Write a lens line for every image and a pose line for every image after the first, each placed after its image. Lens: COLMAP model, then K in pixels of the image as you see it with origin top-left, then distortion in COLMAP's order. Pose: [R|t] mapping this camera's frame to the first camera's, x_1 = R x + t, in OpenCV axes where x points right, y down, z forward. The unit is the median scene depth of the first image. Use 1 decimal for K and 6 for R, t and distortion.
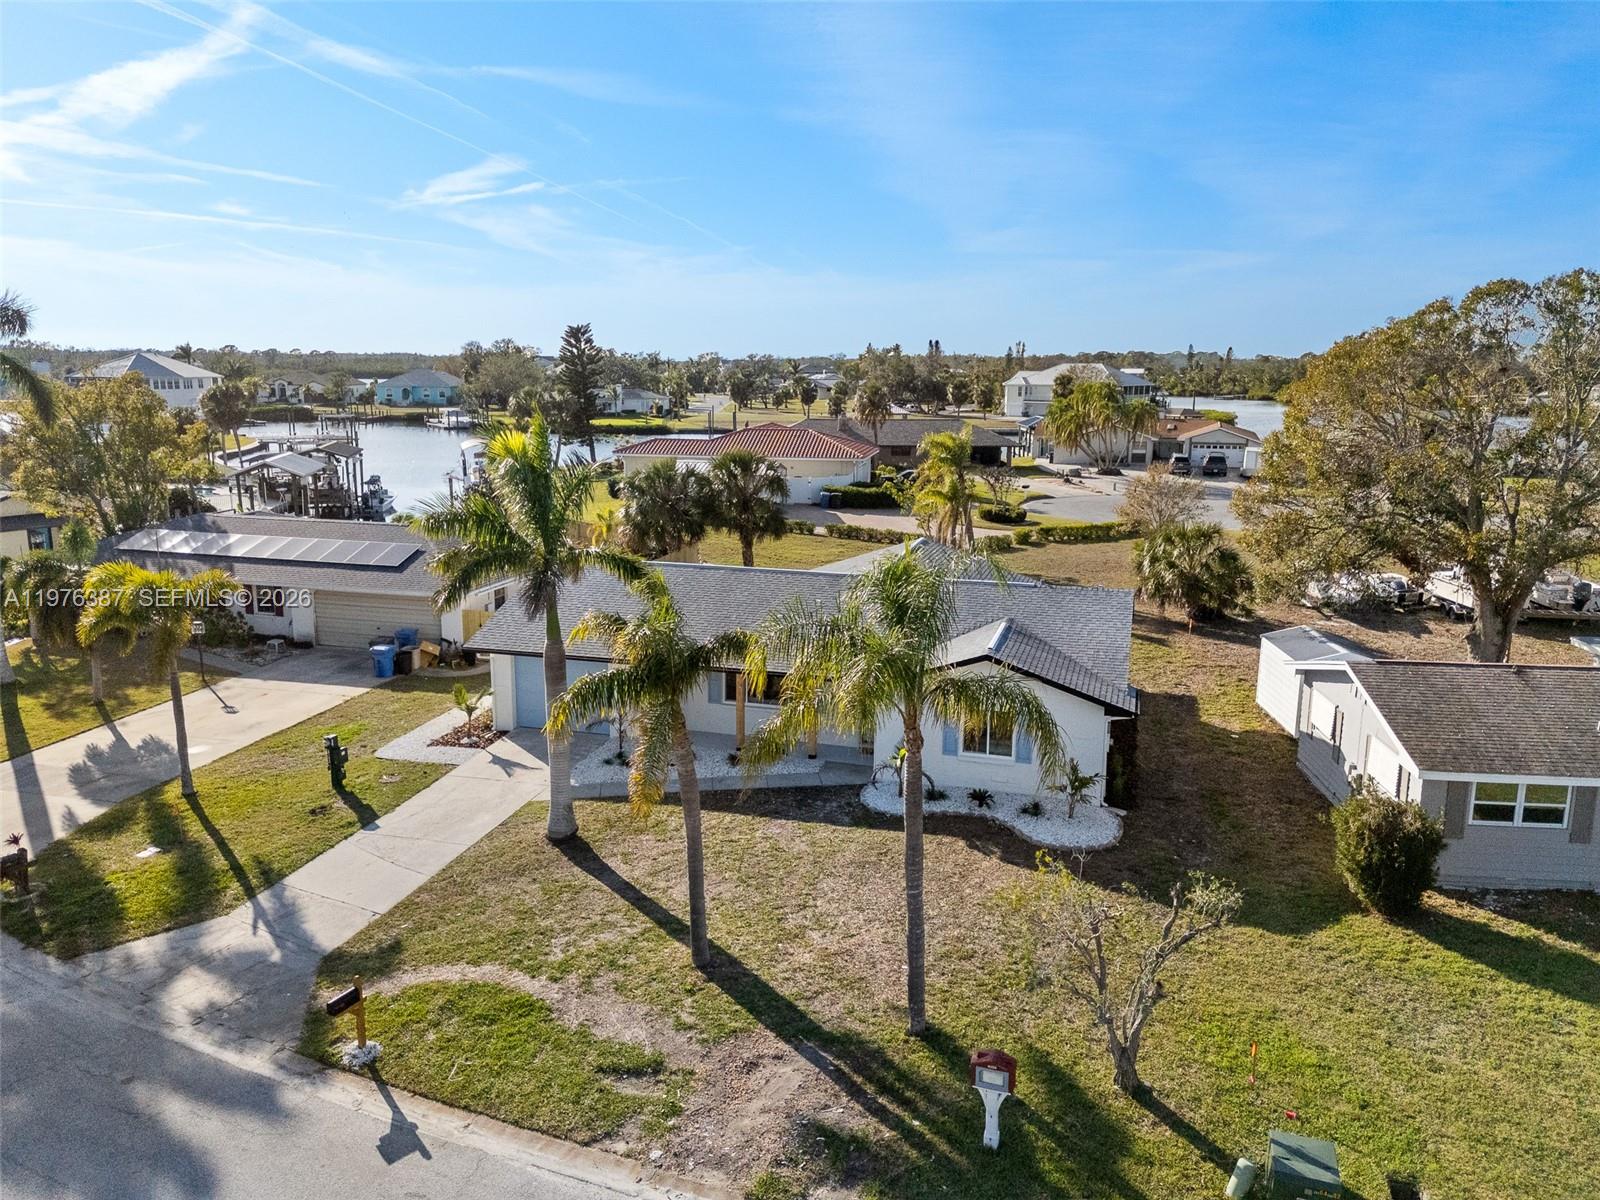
lens RADIAL K [[1175.9, 0, 801.9], [0, 1175.9, 599.8], [0, 0, 1]] dist [0.073998, -0.066861]
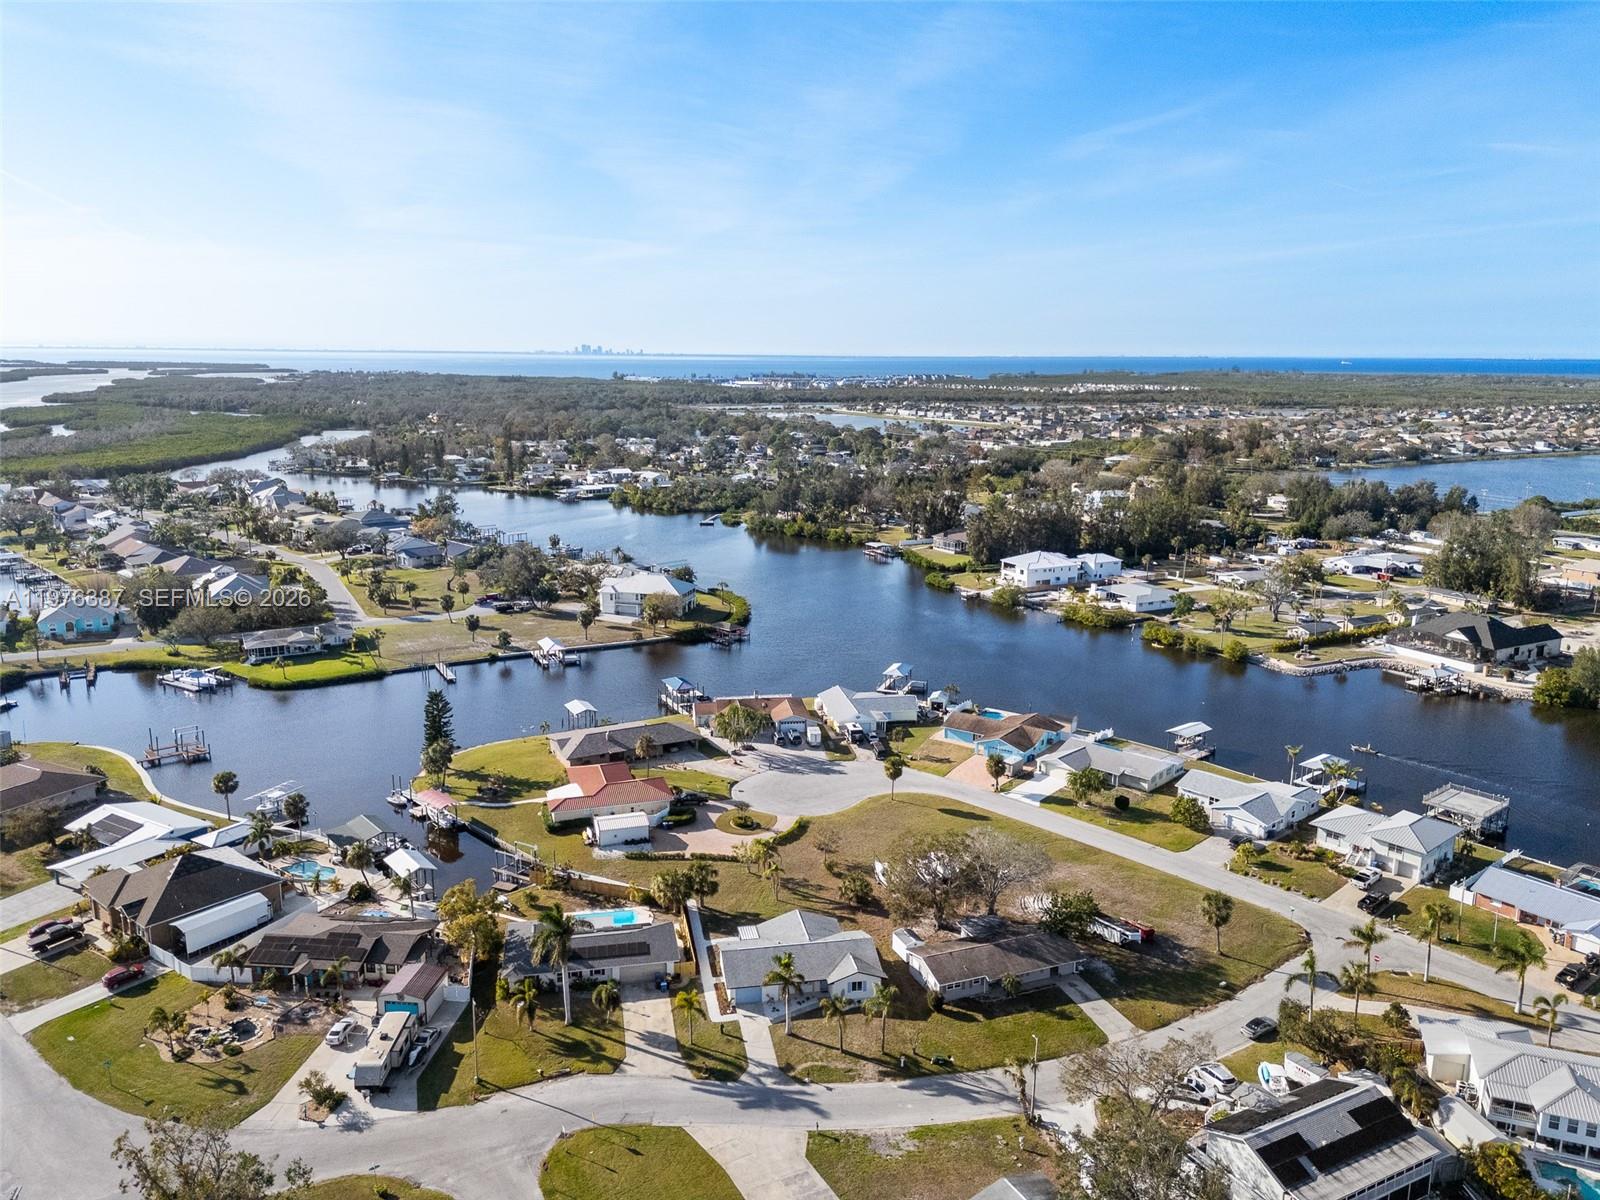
lens RADIAL K [[1178.8, 0, 802.4], [0, 1178.8, 604.8], [0, 0, 1]] dist [0.073250, -0.061725]
pose [[0.890035, -0.095823, 0.445708, -2.069126], [0.088792, 0.995374, 0.036688, -1.648785], [-0.447162, 0.006922, 0.894426, -3.244426]]
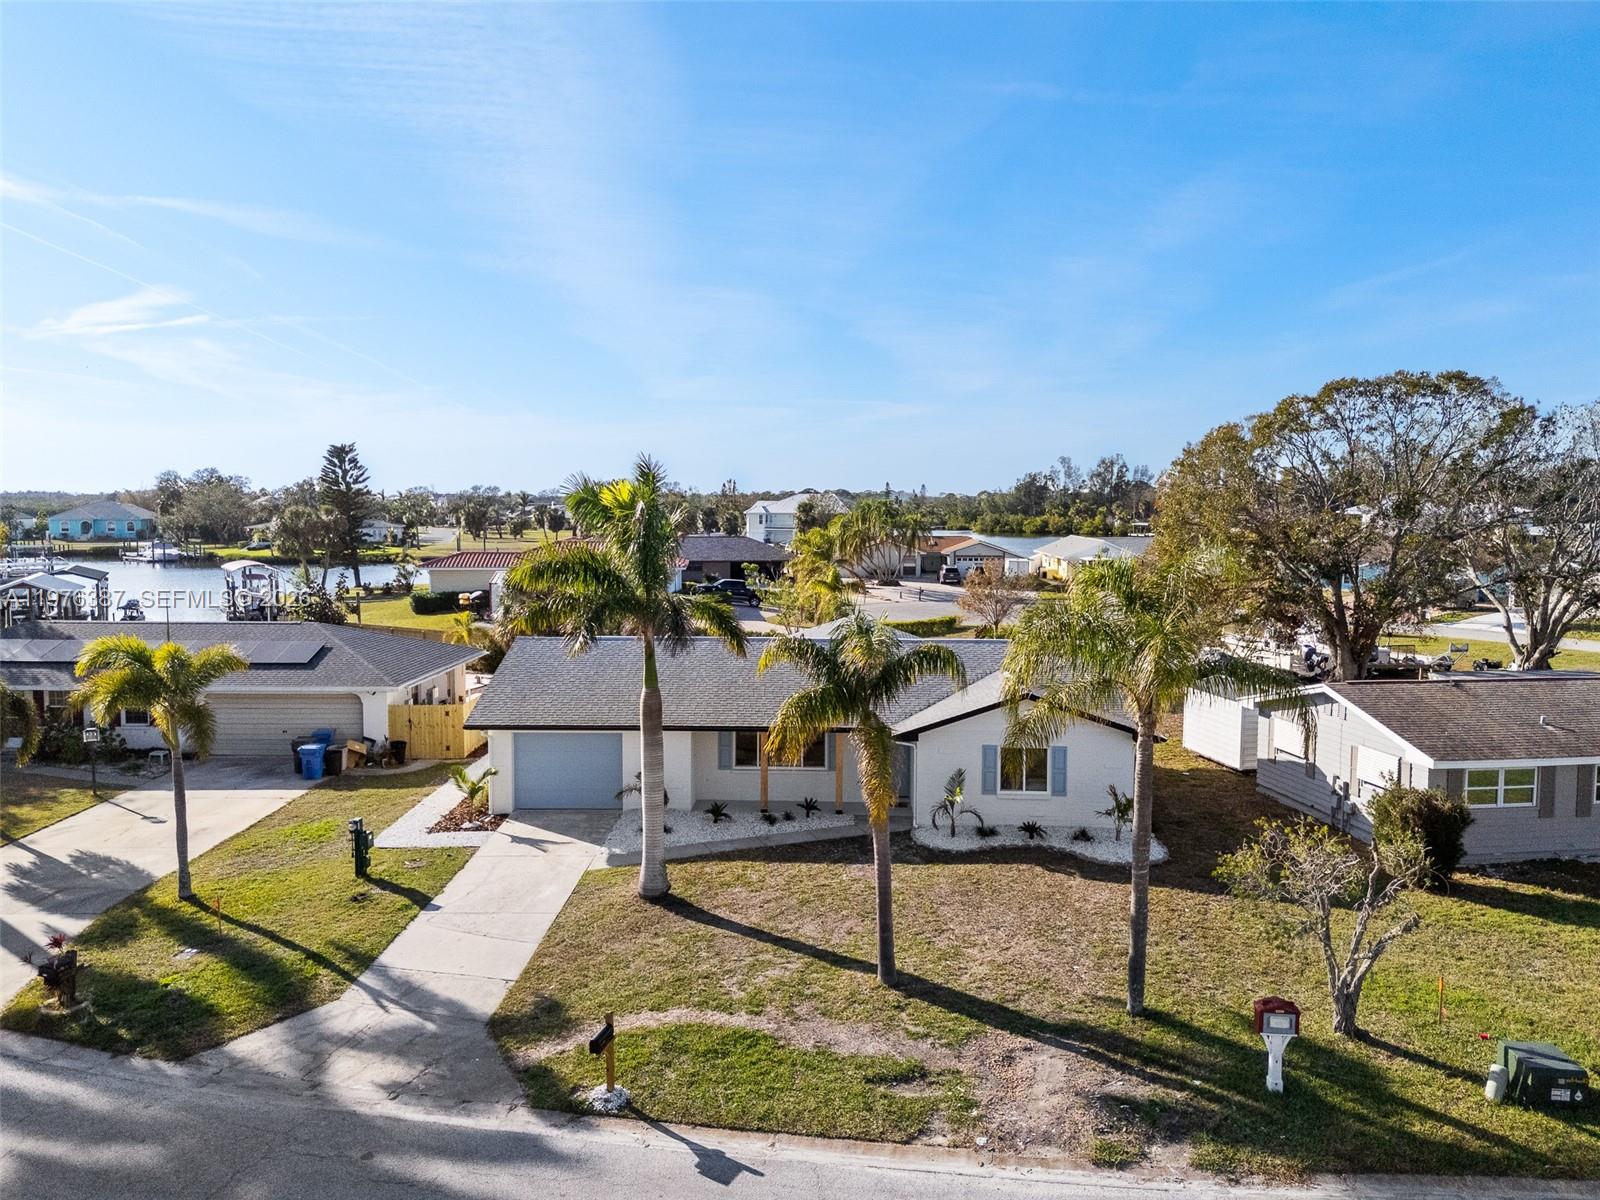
lens RADIAL K [[1175.9, 0, 801.9], [0, 1175.9, 599.8], [0, 0, 1]] dist [0.073998, -0.066861]
pose [[0.968900, -0.023931, 0.246294, -0.308256], [0.052055, 0.992753, -0.108317, 0.068930], [-0.241917, 0.117769, 0.963123, 0.008893]]
